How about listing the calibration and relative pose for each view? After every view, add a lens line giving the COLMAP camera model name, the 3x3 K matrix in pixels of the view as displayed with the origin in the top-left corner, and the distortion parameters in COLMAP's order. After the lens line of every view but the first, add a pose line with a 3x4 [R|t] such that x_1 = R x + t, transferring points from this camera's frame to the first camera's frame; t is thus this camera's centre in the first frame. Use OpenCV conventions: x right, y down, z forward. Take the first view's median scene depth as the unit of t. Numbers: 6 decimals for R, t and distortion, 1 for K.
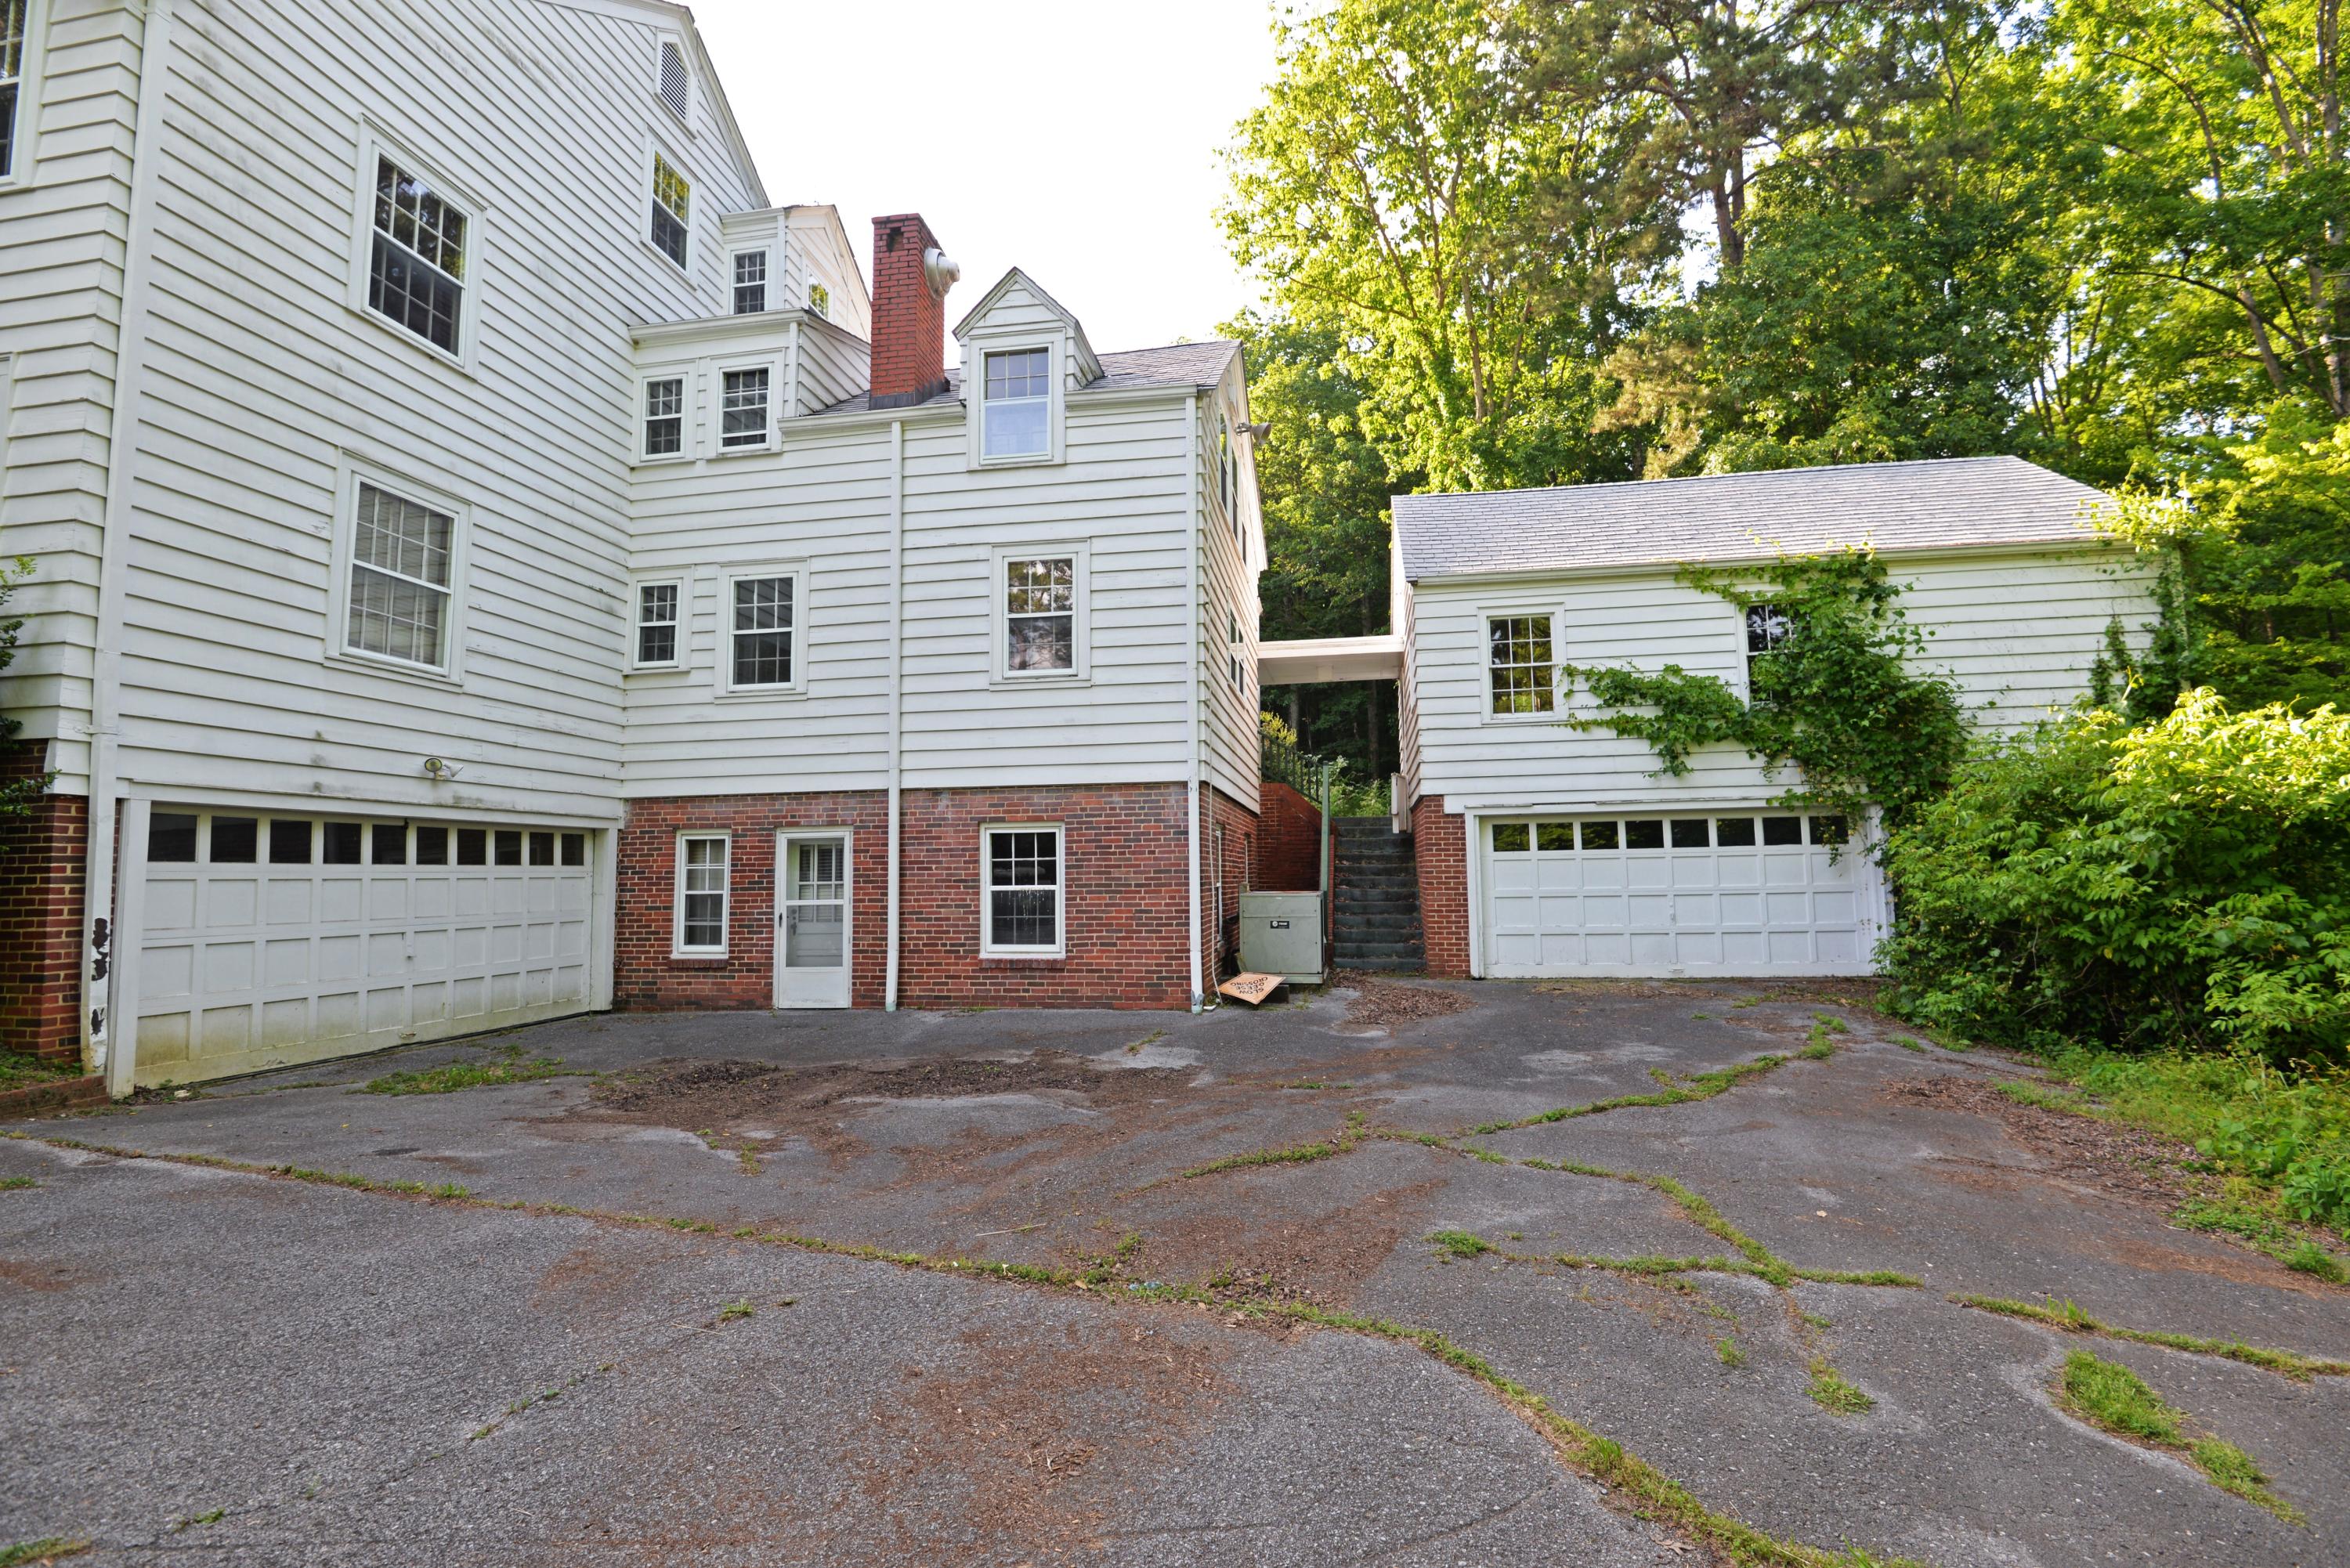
lens RADIAL K [[1107.0, 0, 1168.3], [0, 1107.0, 785.6], [0, 0, 1]] dist [-0.001431, -0.001823]
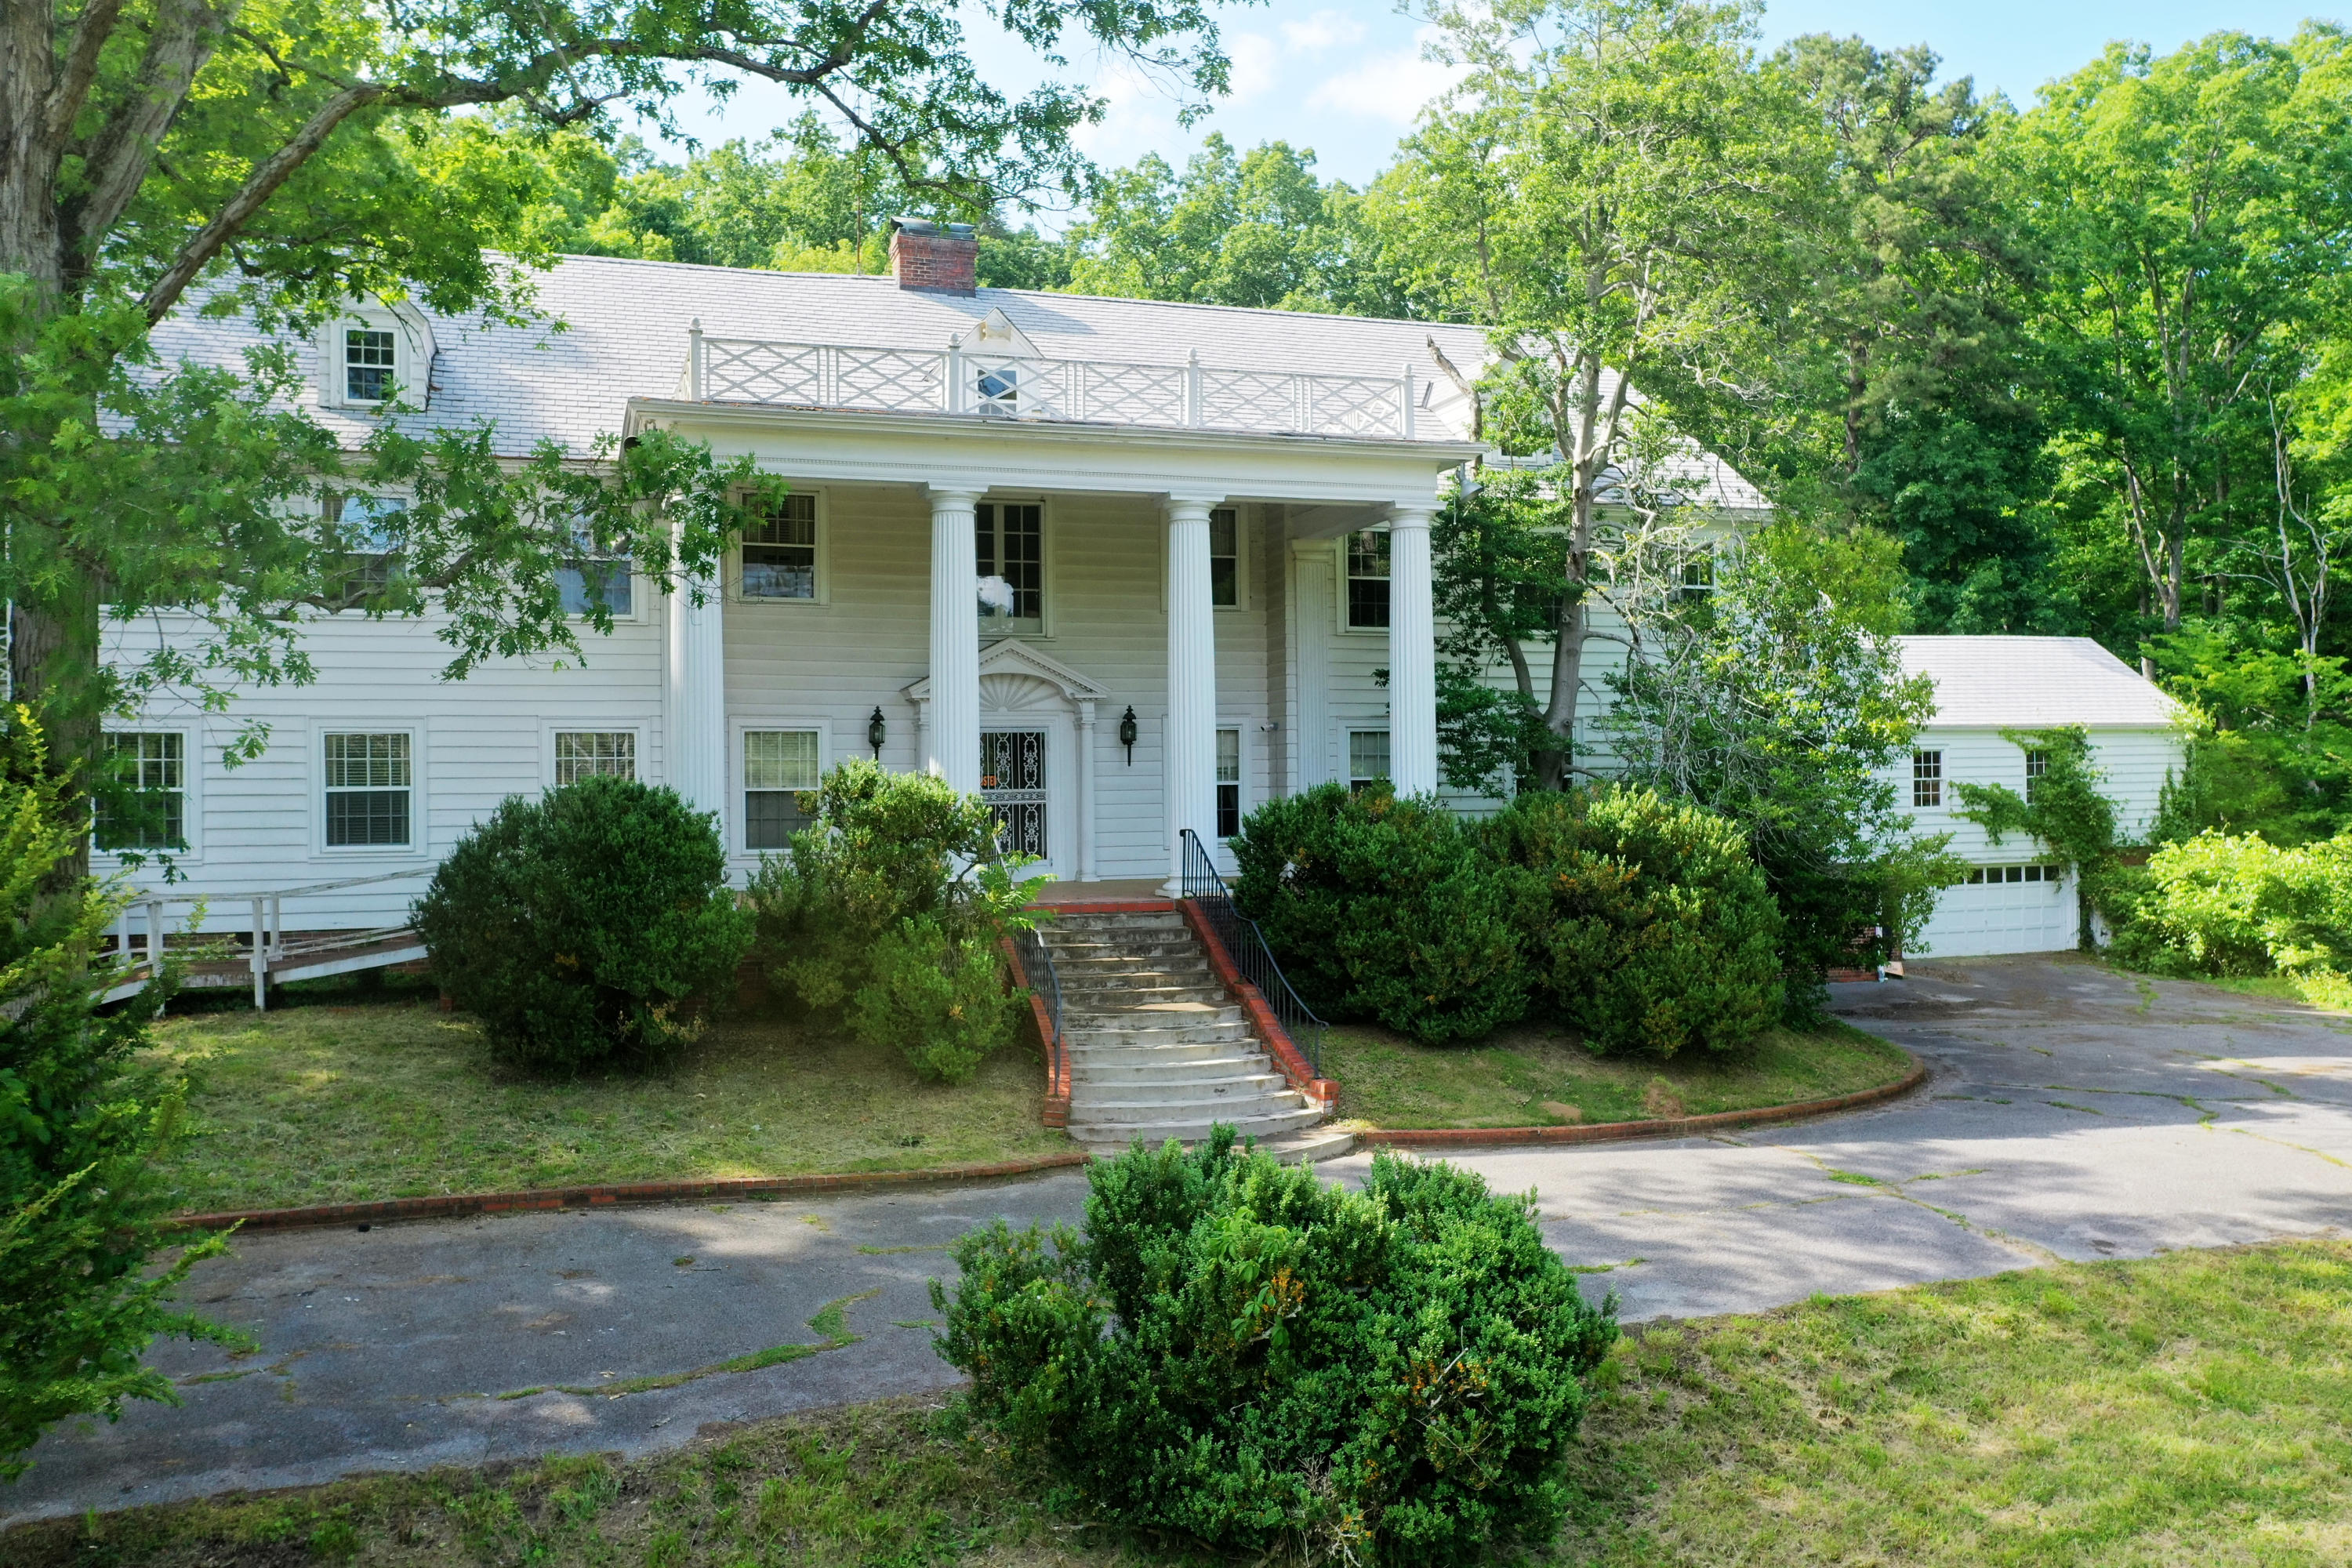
lens RADIAL K [[1913.9, 0, 1175.2], [0, 1913.9, 788.1], [0, 0, 1]] dist [-0.009879, -0.003697]
pose [[0.897104, 0.011151, 0.441678, -2.118825], [-0.040768, 0.997506, 0.057621, -0.225773], [-0.439934, -0.069699, 0.895321, -1.195782]]
